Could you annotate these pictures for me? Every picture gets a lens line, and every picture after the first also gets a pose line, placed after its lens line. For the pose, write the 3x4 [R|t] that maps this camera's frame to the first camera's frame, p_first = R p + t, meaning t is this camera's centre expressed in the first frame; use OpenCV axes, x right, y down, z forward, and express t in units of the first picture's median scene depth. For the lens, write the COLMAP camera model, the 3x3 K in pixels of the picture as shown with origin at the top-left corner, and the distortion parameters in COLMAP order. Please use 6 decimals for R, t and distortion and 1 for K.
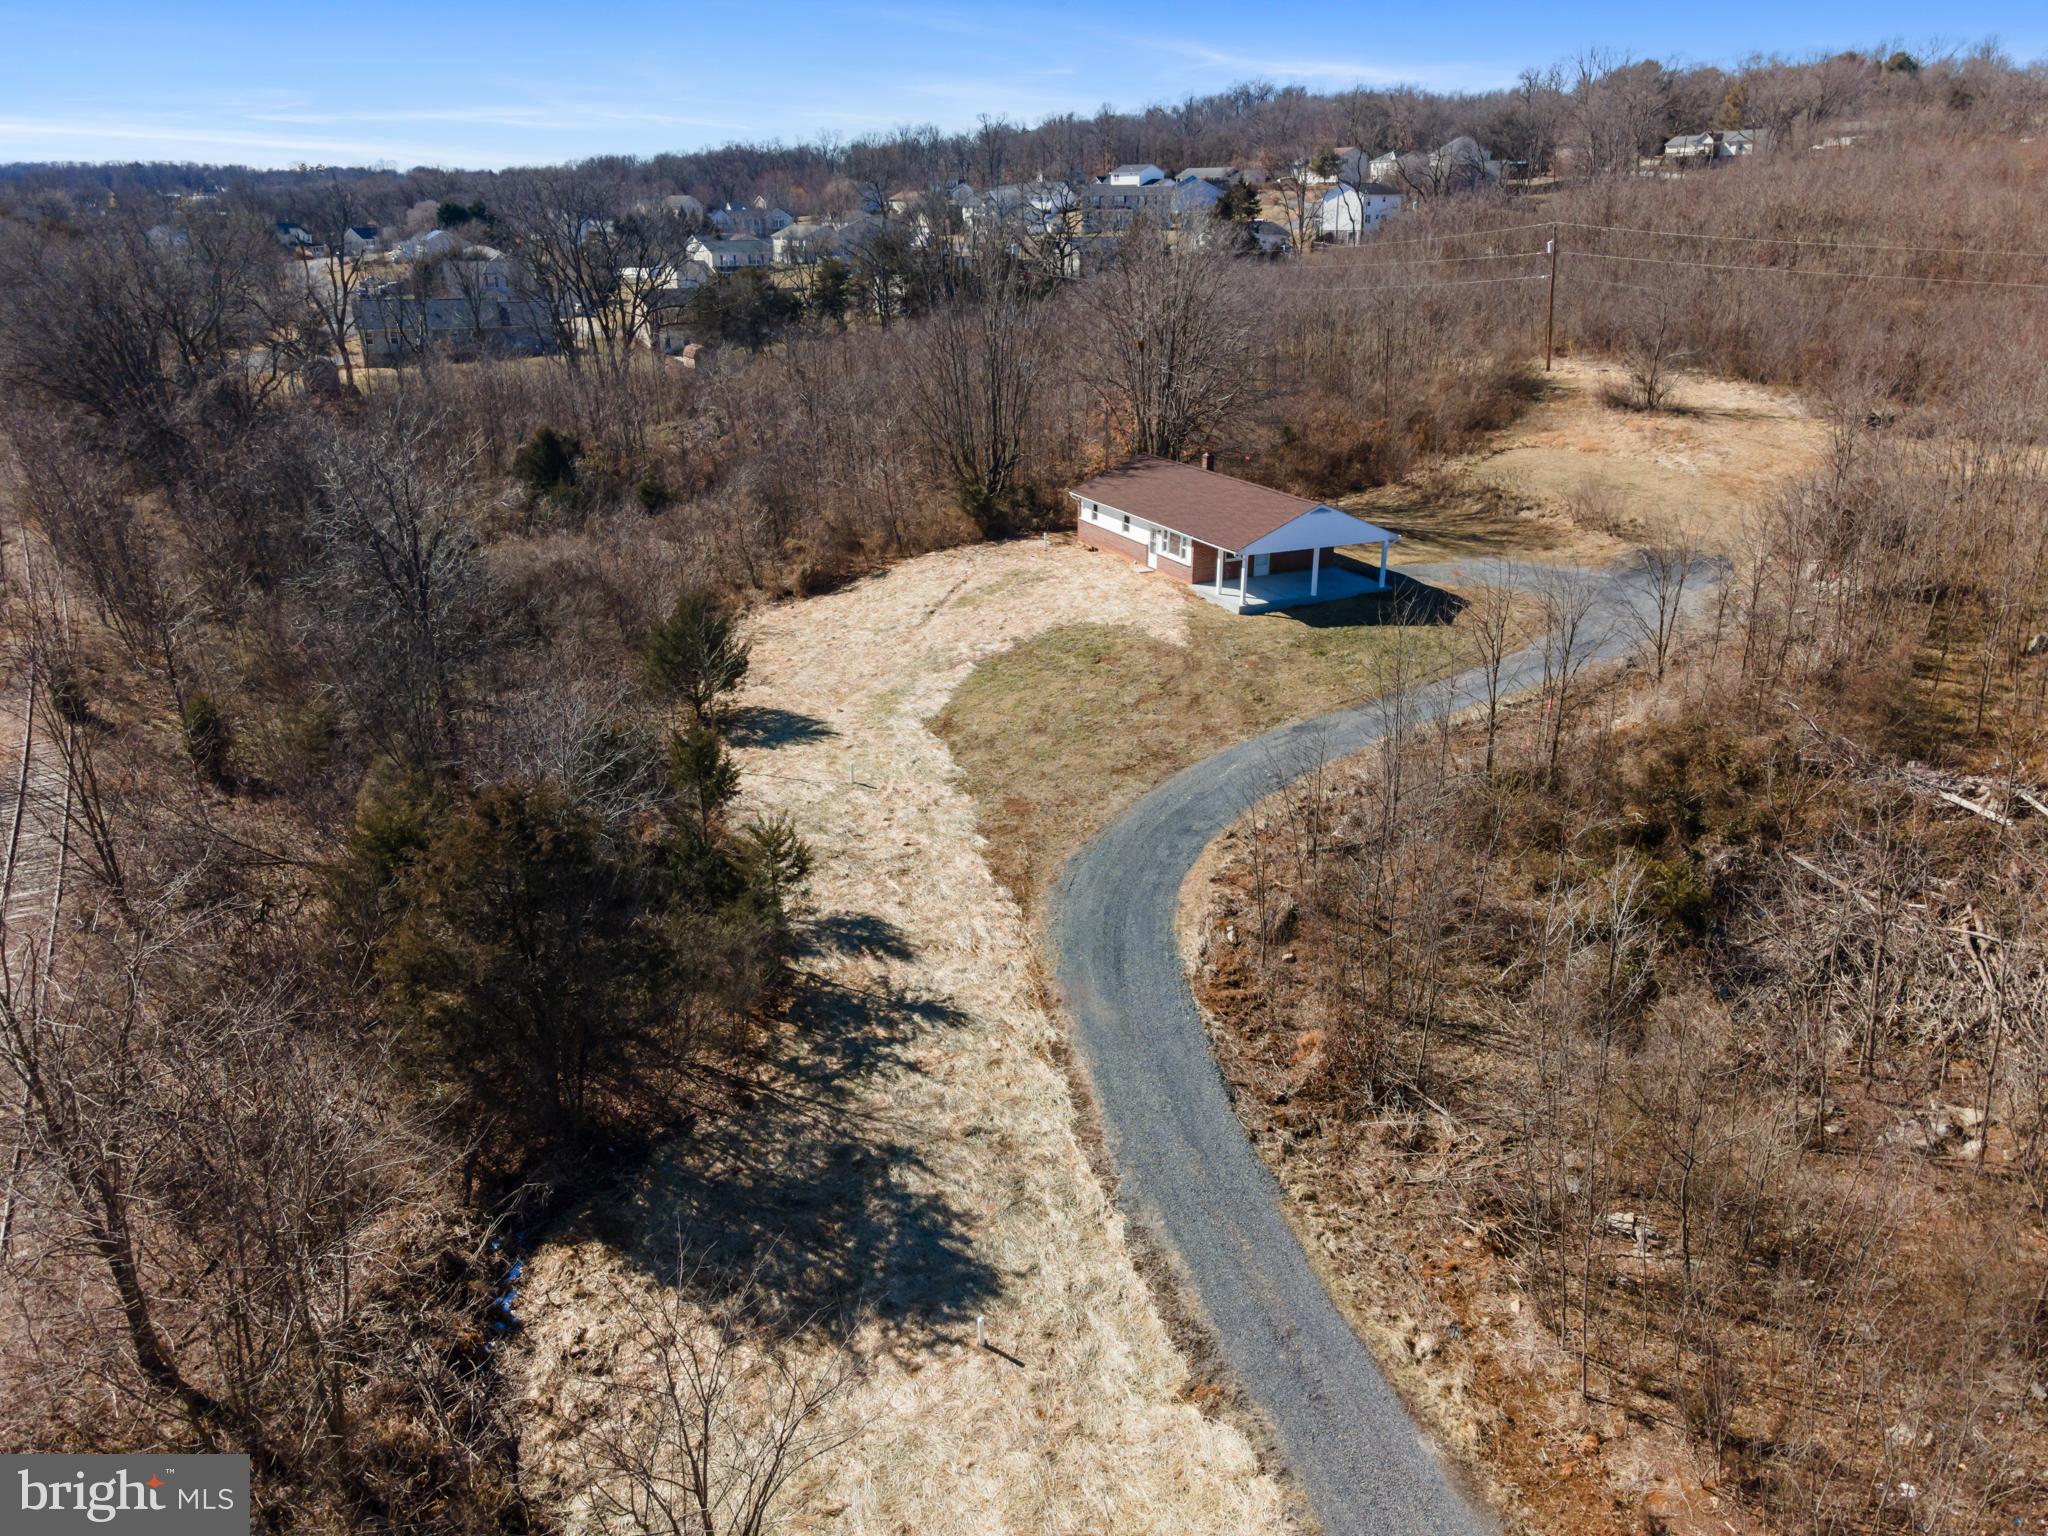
lens RADIAL K [[1504.7, 0, 1024.0], [0, 1504.7, 768.0], [0, 0, 1]] dist [0.061076, 0.000906]
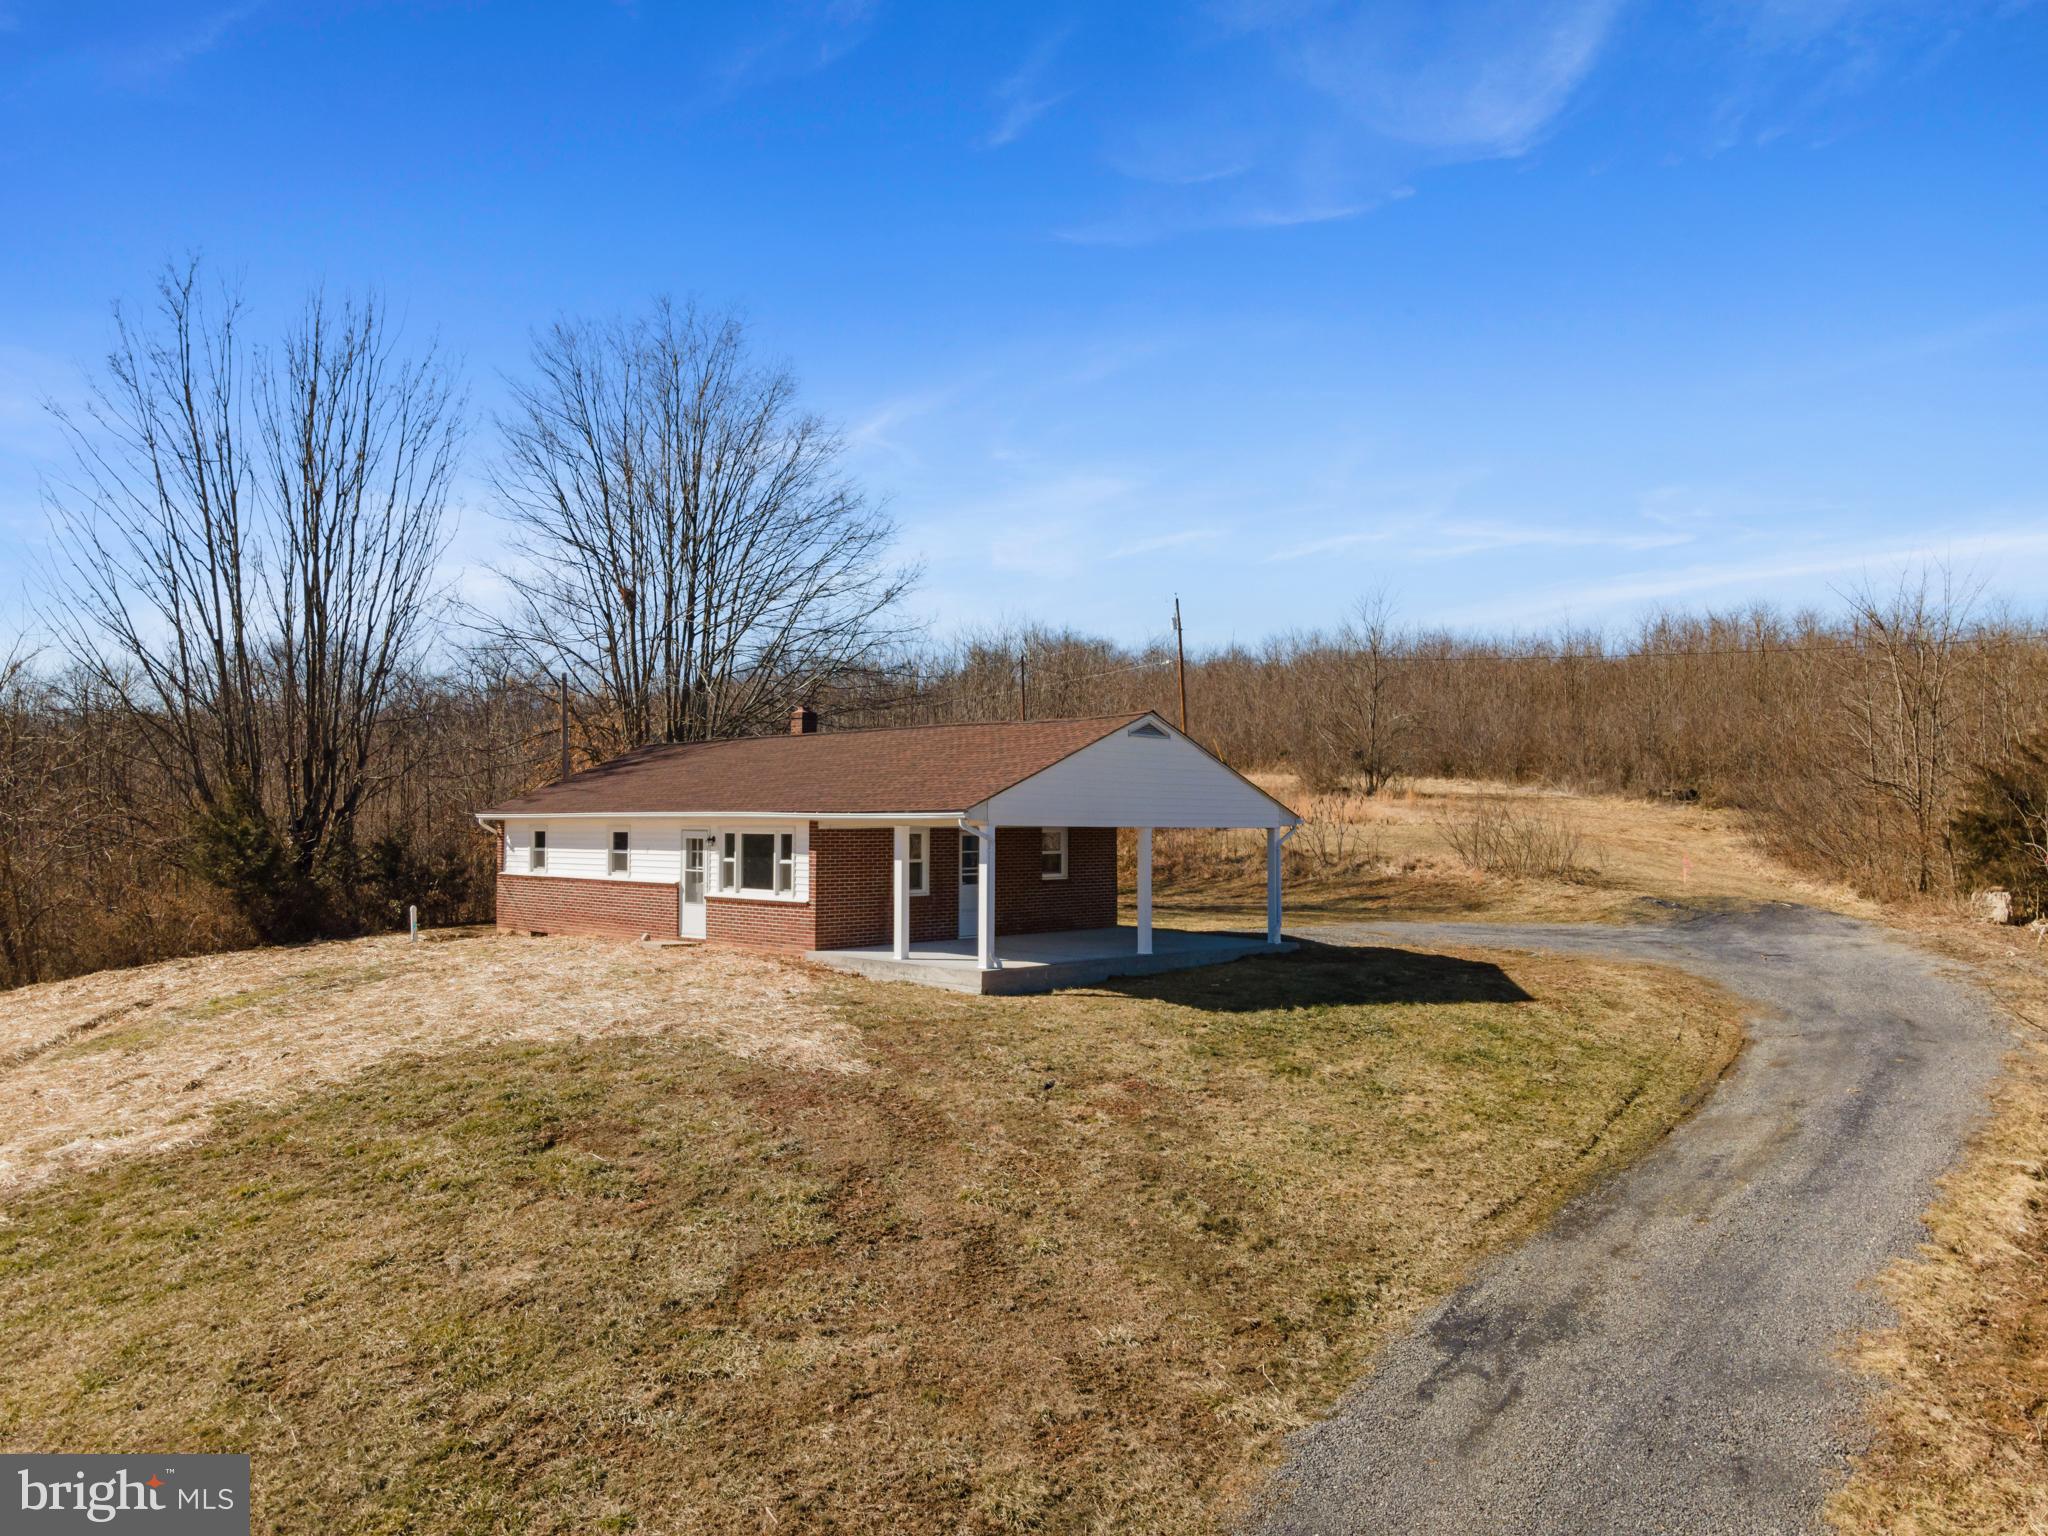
lens RADIAL K [[1504.7, 0, 1024.0], [0, 1504.7, 768.0], [0, 0, 1]] dist [0.061076, 0.000906]
pose [[0.938485, 0.019379, 0.344777, 0.030985], [0.112768, 0.926488, -0.359030, -0.024701], [-0.326389, 0.375824, 0.867310, 0.644124]]
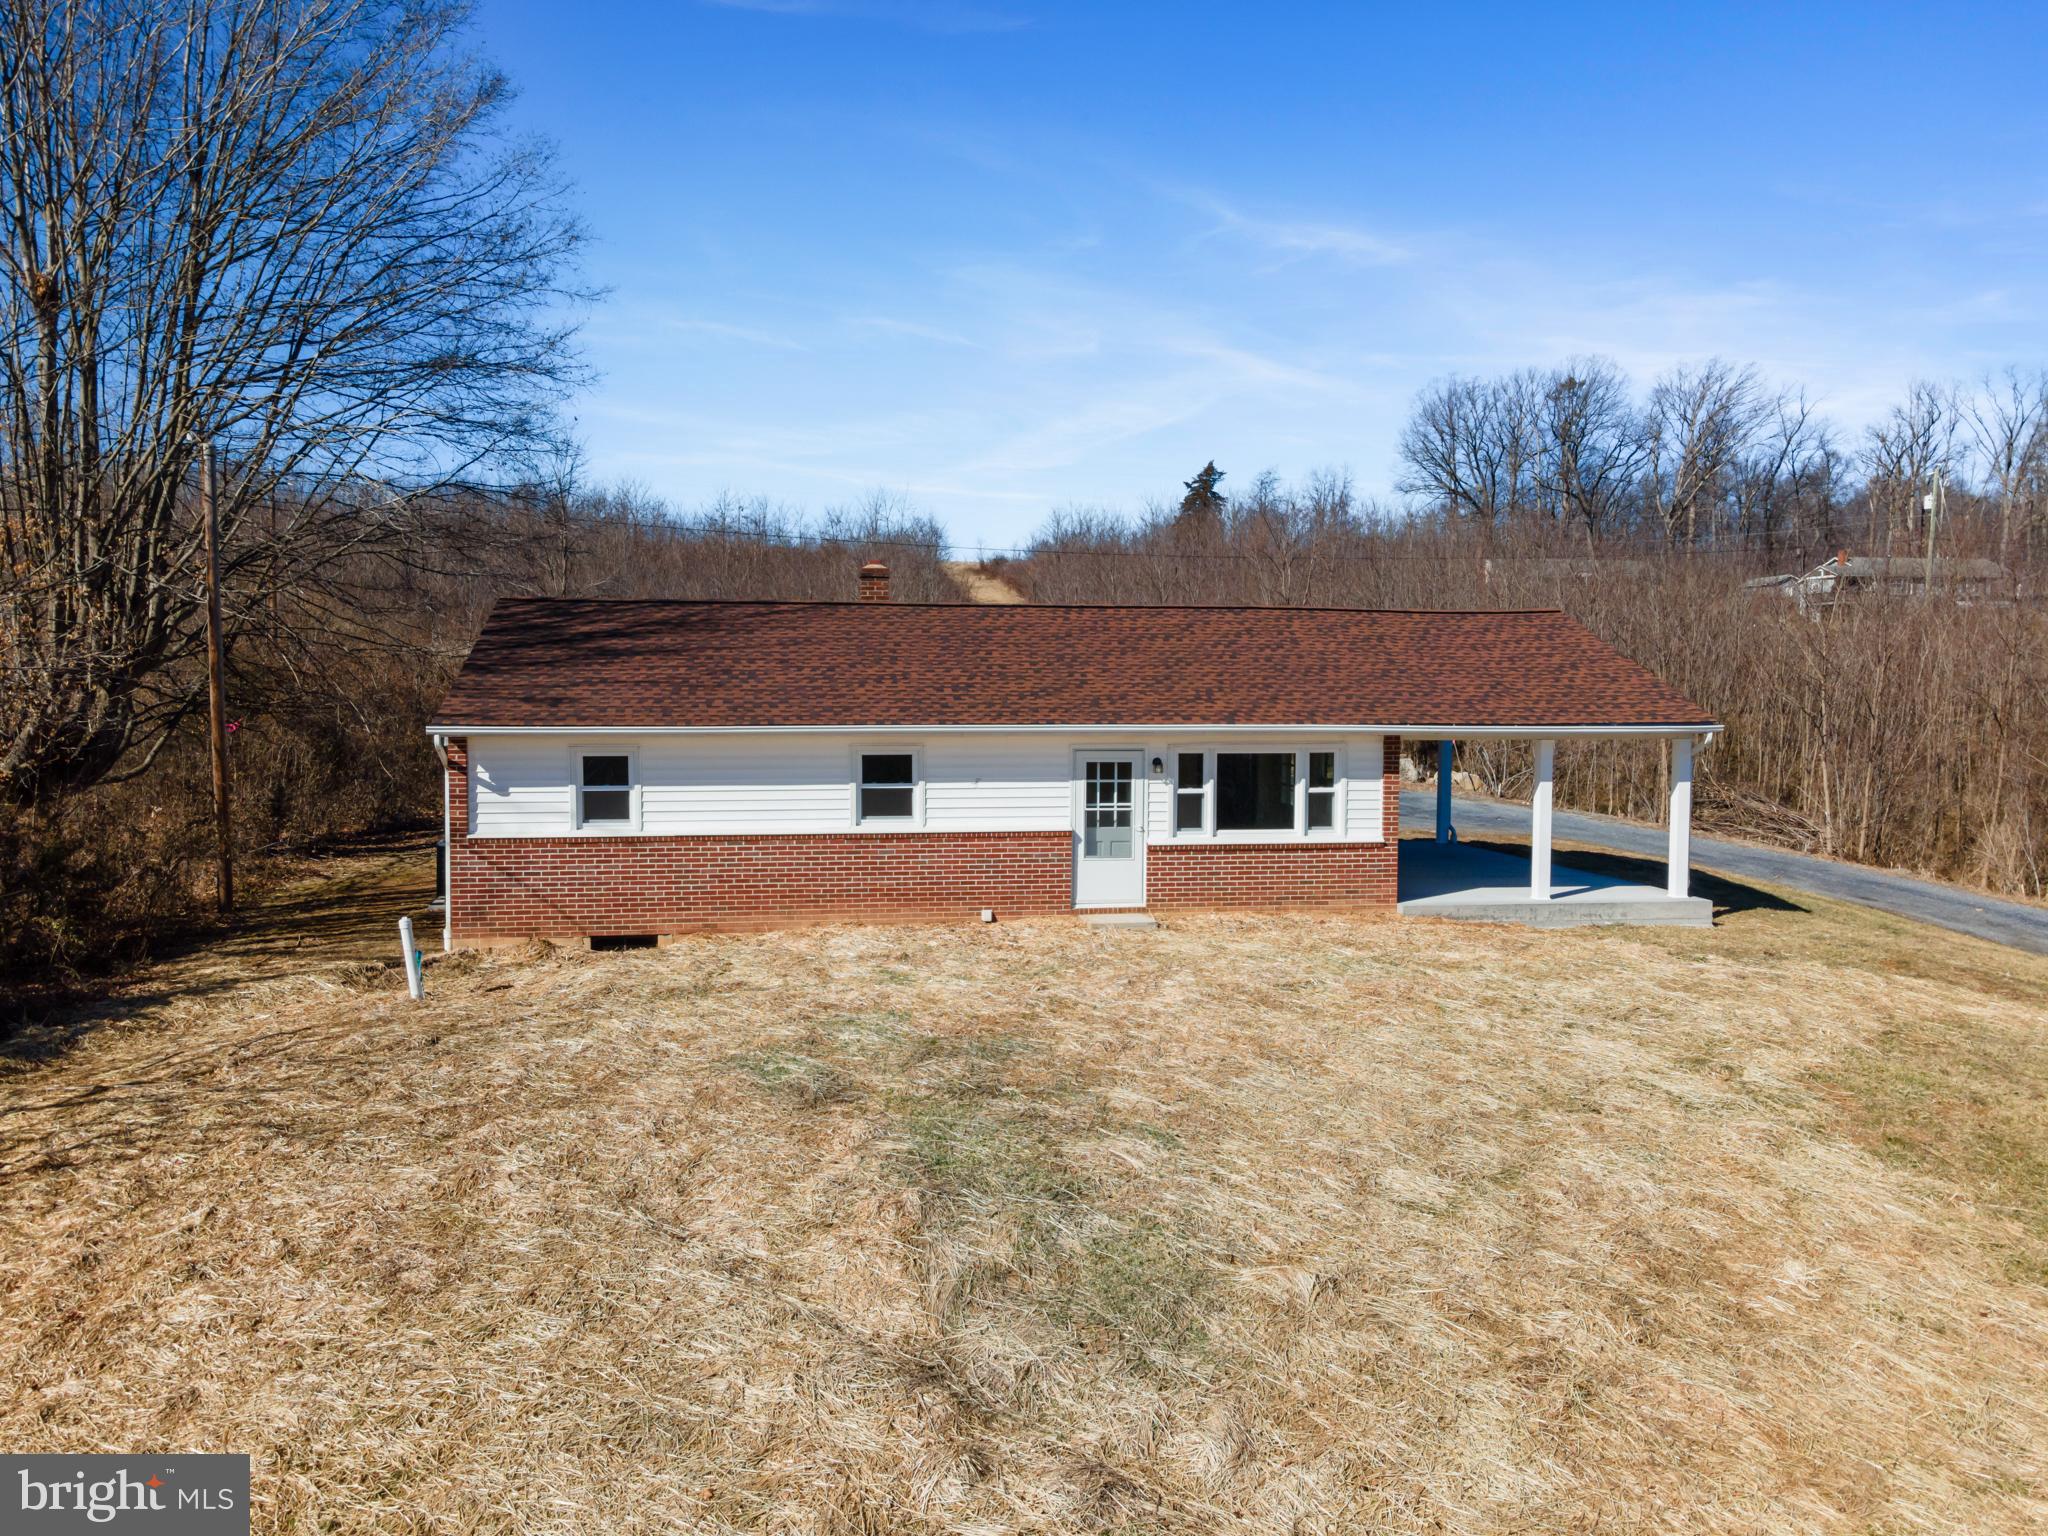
lens RADIAL K [[1504.7, 0, 1024.0], [0, 1504.7, 768.0], [0, 0, 1]] dist [0.061076, 0.000906]
pose [[0.217627, -0.027665, 0.975640, -0.184555], [0.334232, 0.941275, -0.047864, -0.155874], [-0.917021, 0.336506, 0.214093, 0.993522]]
